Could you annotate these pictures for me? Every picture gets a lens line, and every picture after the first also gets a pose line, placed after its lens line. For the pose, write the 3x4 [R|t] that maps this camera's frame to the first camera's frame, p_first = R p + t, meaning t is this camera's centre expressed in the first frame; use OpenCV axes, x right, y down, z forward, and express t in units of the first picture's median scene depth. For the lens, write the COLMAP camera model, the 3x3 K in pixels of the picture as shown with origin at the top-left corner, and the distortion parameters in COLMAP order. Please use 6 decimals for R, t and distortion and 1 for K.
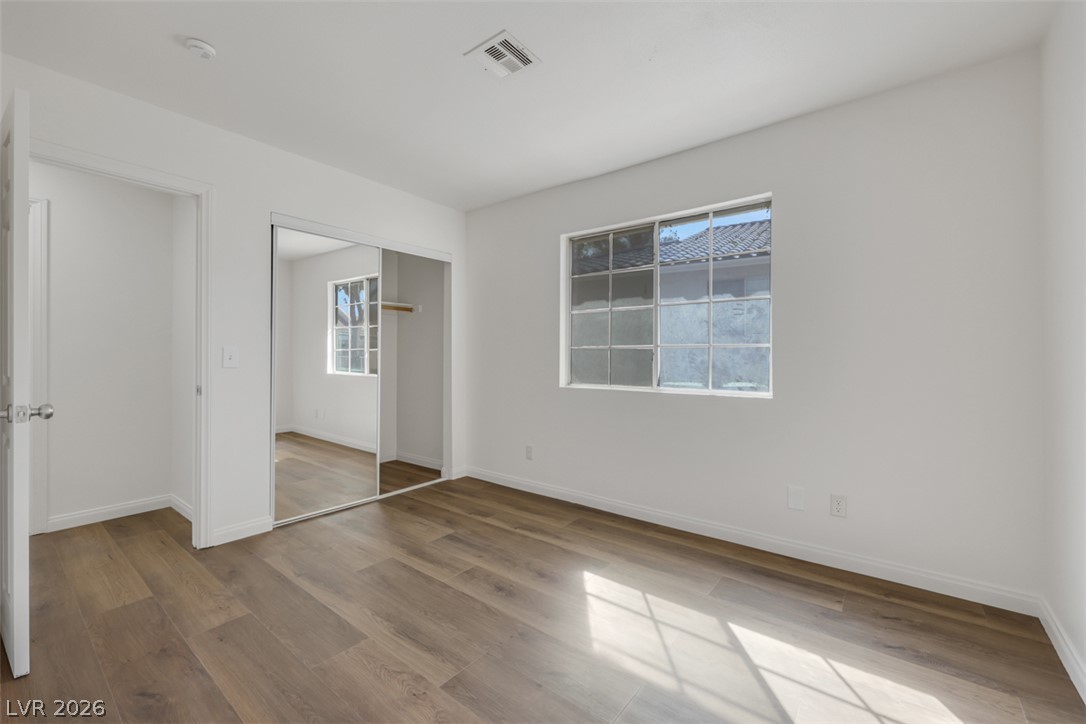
lens RADIAL K [[441.2, 0, 543.0], [0, 441.2, 360.3], [0, 0, 1]] dist [-0.000111, -0.000194]
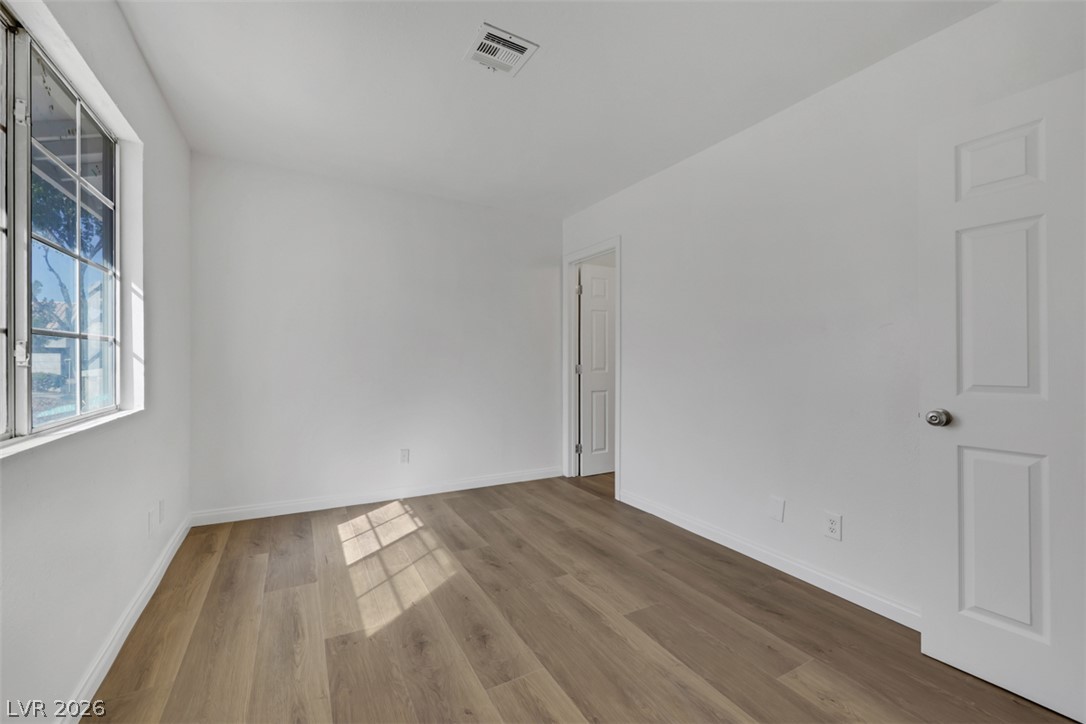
lens RADIAL K [[447.5, 0, 547.1], [0, 447.5, 355.7], [0, 0, 1]] dist [-0.000014, -0.000006]
pose [[-0.928776, -0.004836, 0.370609, -0.515086], [-0.005912, 0.999981, -0.001769, -0.013278], [-0.370593, -0.003834, -0.928787, 1.727105]]
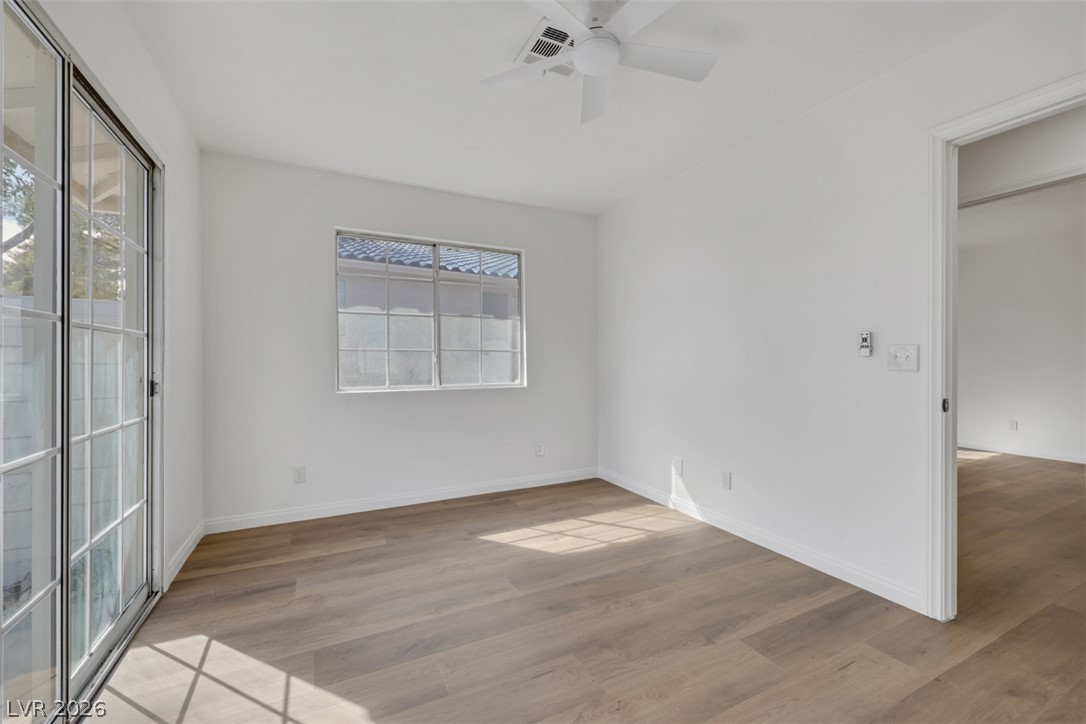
lens RADIAL K [[450.1, 0, 545.9], [0, 450.1, 363.0], [0, 0, 1]] dist [0.000867, 0.000090]
pose [[0.415754, -0.010142, 0.909421, -1.010529], [0.010431, 0.999925, 0.006383, -0.003080], [-0.909417, 0.006833, 0.415828, 0.344412]]
